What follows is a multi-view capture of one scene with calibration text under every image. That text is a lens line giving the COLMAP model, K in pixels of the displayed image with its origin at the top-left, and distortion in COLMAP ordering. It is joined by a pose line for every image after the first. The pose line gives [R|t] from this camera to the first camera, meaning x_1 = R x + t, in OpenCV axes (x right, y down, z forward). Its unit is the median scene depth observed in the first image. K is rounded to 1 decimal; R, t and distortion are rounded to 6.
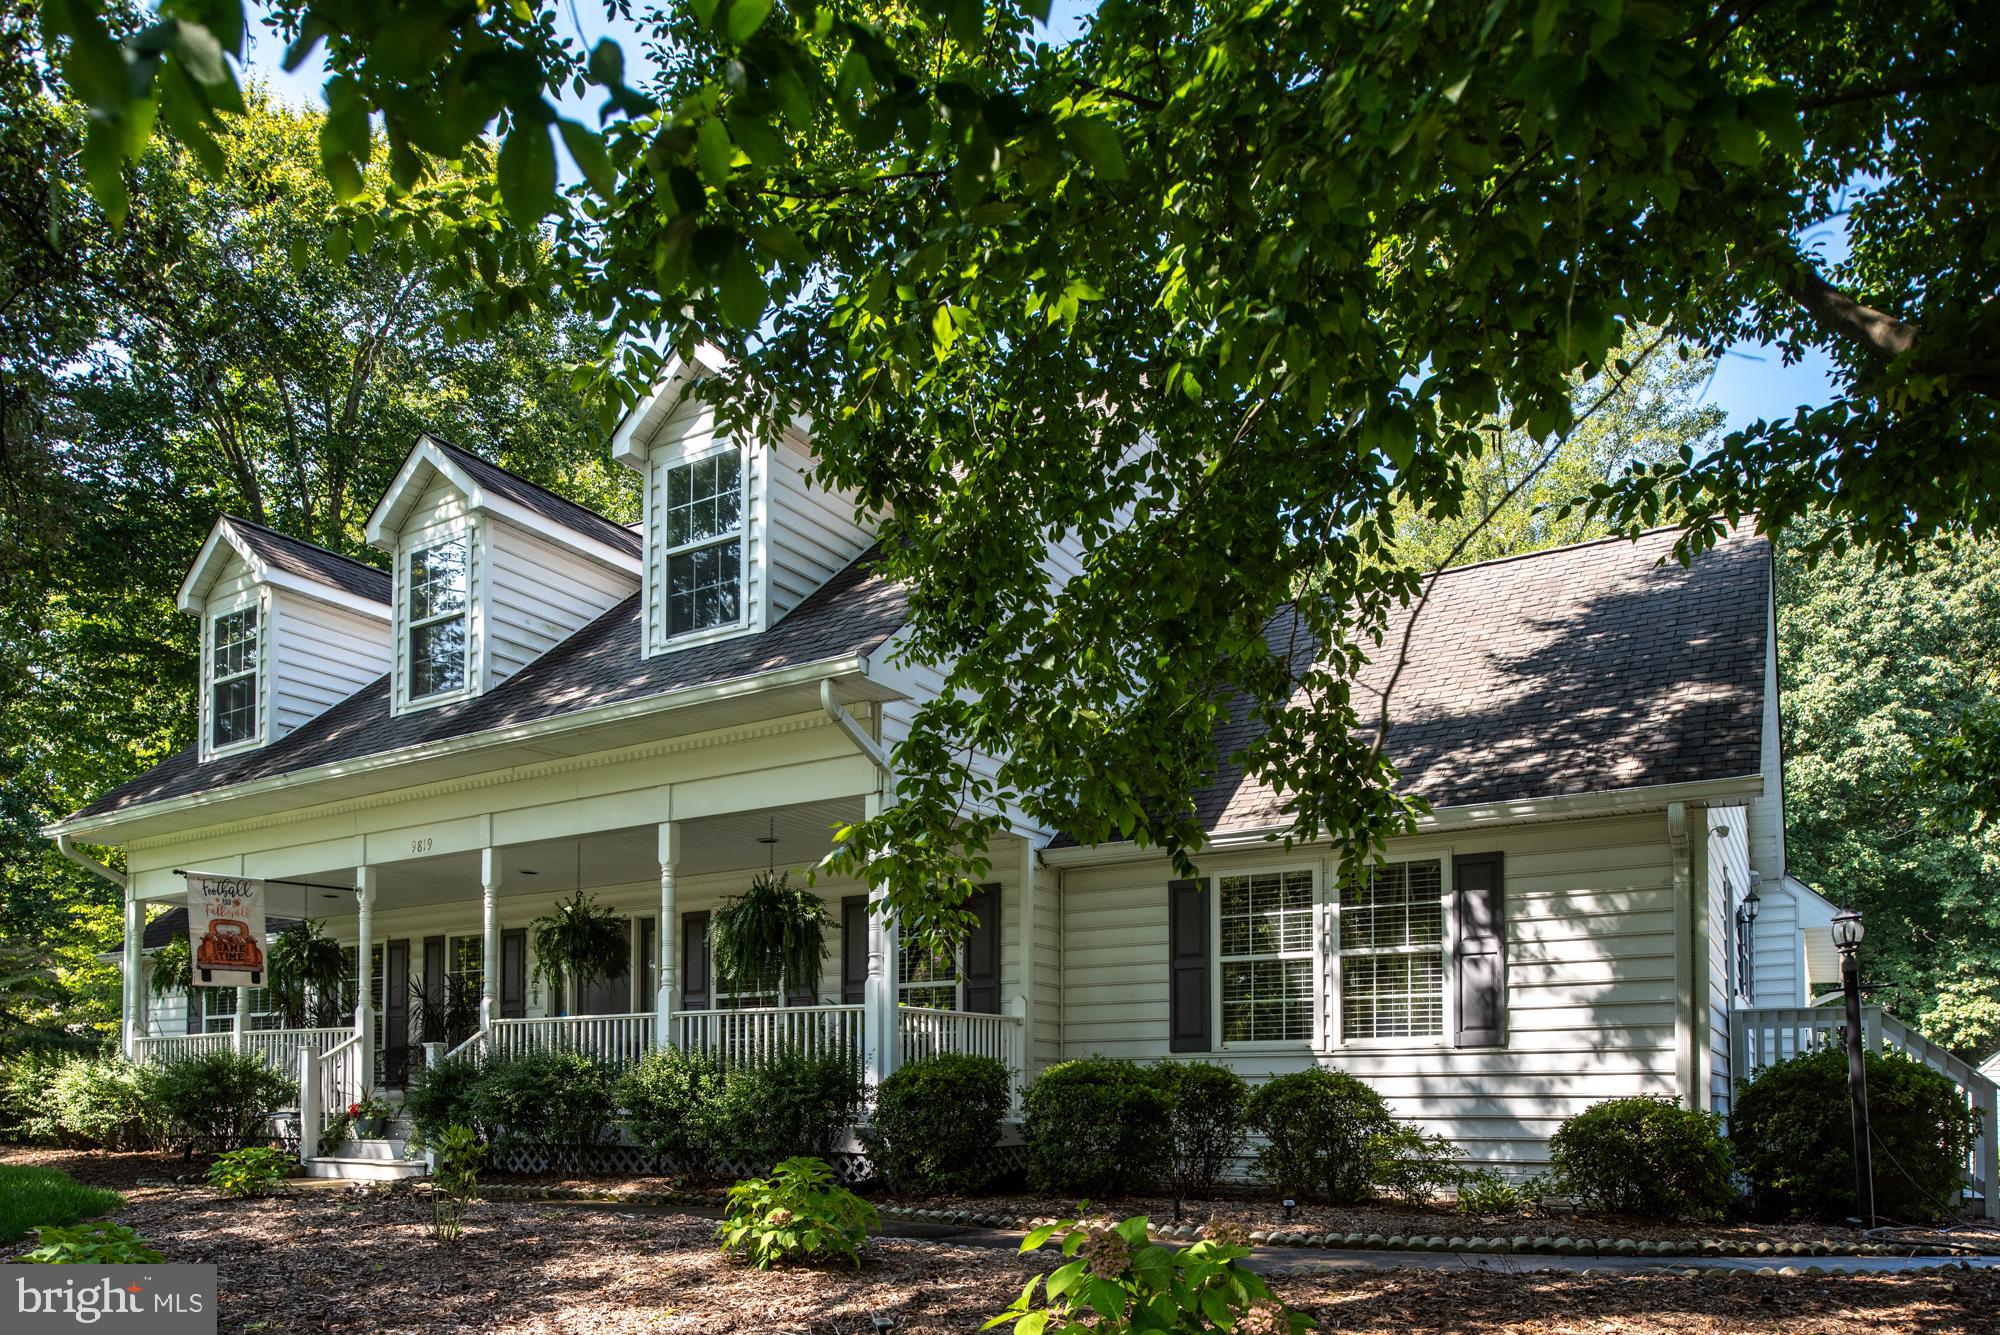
lens RADIAL K [[1396.5, 0, 1000.2], [0, 1396.5, 682.6], [0, 0, 1]] dist [-0.005475, -0.006207]
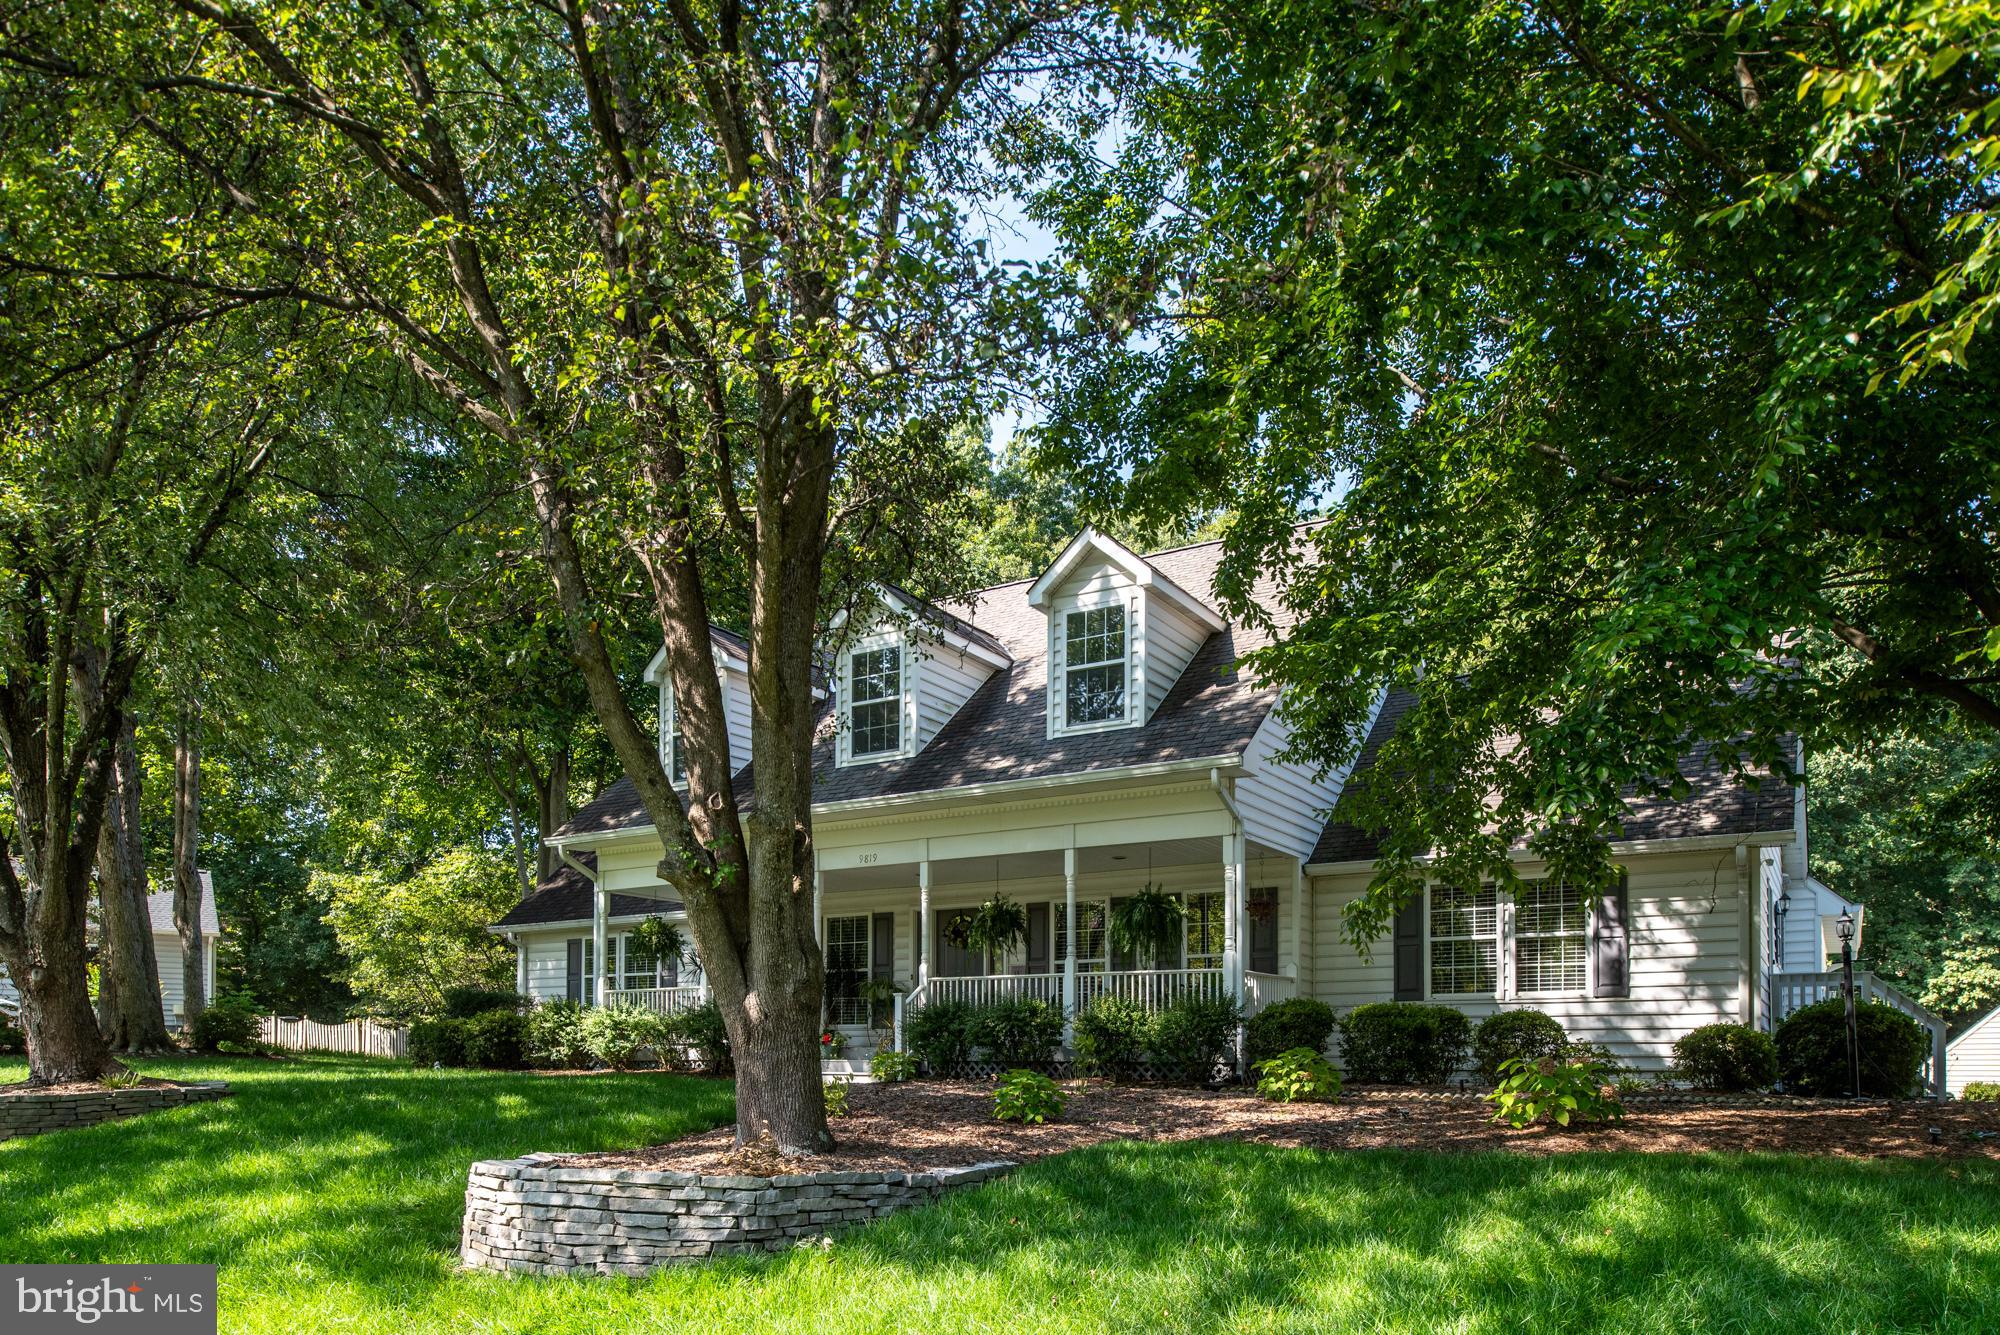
lens RADIAL K [[1396.5, 0, 1011.9], [0, 1396.5, 663.6], [0, 0, 1]] dist [-0.005475, -0.006207]
pose [[0.999982, 0.002091, -0.005591, -0.303749], [-0.002021, 0.999920, 0.012465, -0.123659], [0.005617, -0.012453, 0.999907, -0.532739]]
